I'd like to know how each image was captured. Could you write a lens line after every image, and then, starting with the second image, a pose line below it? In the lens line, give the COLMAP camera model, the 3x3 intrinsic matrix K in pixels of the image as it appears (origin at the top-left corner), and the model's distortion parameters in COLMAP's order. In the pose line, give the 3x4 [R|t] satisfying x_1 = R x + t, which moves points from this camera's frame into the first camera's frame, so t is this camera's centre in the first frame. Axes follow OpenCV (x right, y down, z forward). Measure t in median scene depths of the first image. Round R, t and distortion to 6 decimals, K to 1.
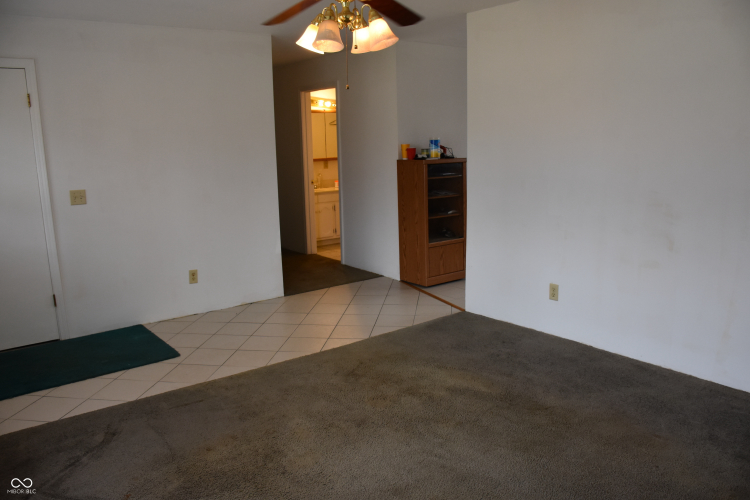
lens RADIAL K [[583.6, 0, 375.0], [0, 583.6, 258.5], [0, 0, 1]] dist [-0.152607, 0.107416]
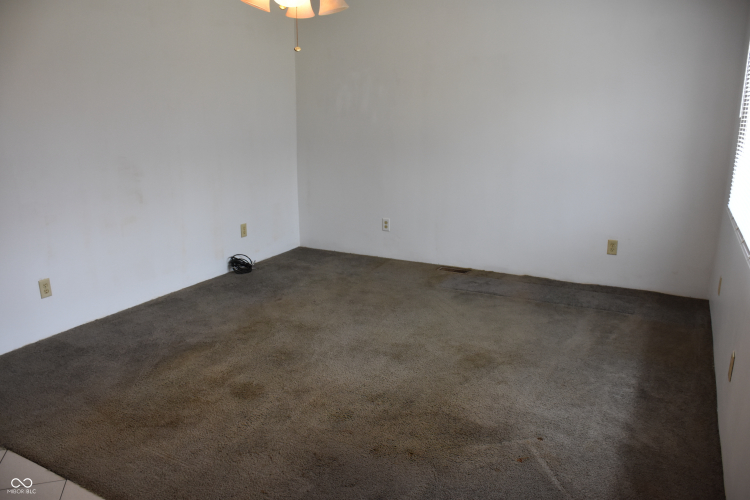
lens RADIAL K [[583.6, 0, 375.0], [0, 583.6, 258.5], [0, 0, 1]] dist [-0.152607, 0.107416]
pose [[-0.408169, -0.208166, 0.888856, -0.725406], [0.199498, 0.929782, 0.309362, -0.166143], [-0.890841, 0.303598, -0.337980, 0.915807]]
